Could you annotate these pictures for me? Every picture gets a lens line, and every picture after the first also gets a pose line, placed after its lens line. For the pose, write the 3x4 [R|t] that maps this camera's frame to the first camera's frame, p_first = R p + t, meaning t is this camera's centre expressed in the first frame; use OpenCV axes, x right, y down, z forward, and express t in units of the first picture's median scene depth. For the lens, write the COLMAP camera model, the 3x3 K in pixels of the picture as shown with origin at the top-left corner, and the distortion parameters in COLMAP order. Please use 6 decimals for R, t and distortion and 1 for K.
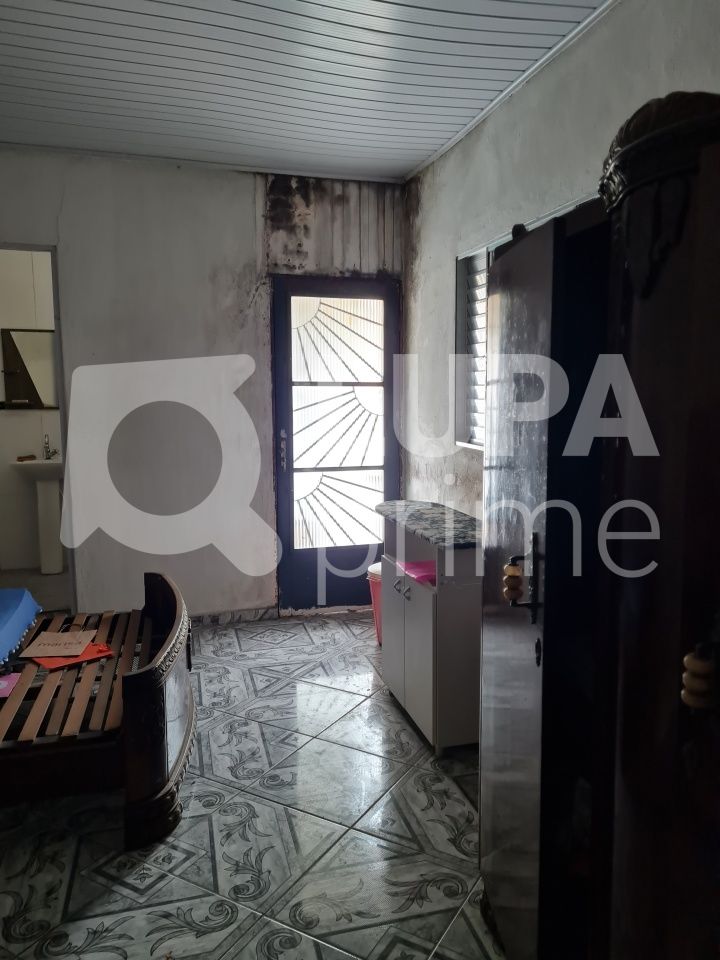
lens RADIAL K [[717.9, 0, 365.8], [0, 717.9, 472.5], [0, 0, 1]] dist [0.036367, -0.022944]
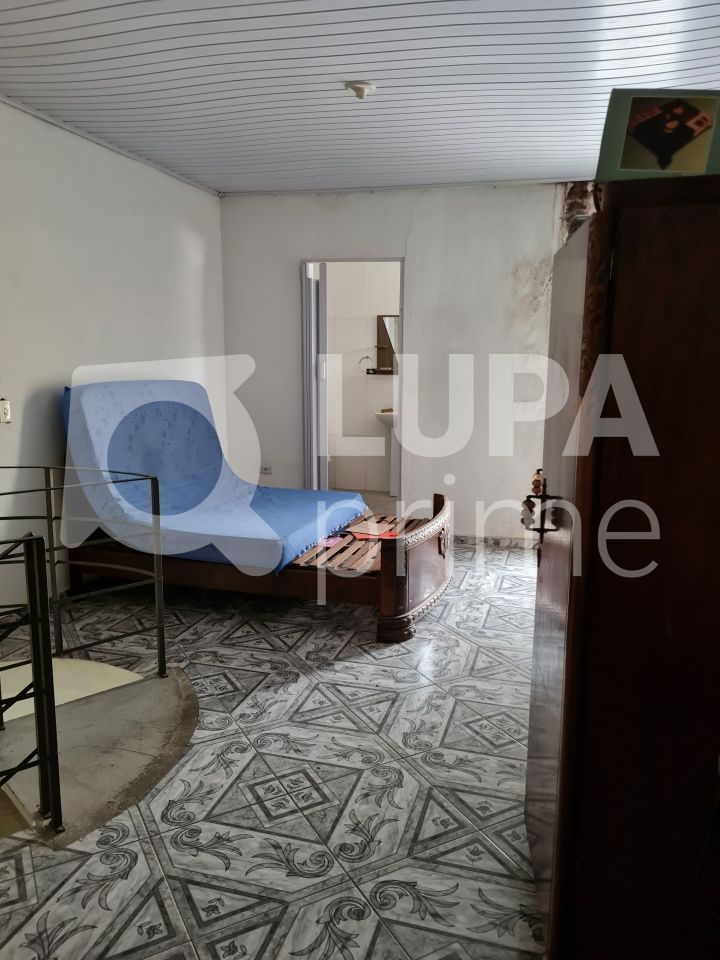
lens RADIAL K [[717.9, 0, 358.4], [0, 717.9, 482.7], [0, 0, 1]] dist [0.036367, -0.022944]
pose [[0.848420, 0.100865, -0.519625, 0.295440], [-0.071223, 0.994503, 0.076754, 0.021889], [0.524511, -0.028110, 0.850940, -0.271619]]
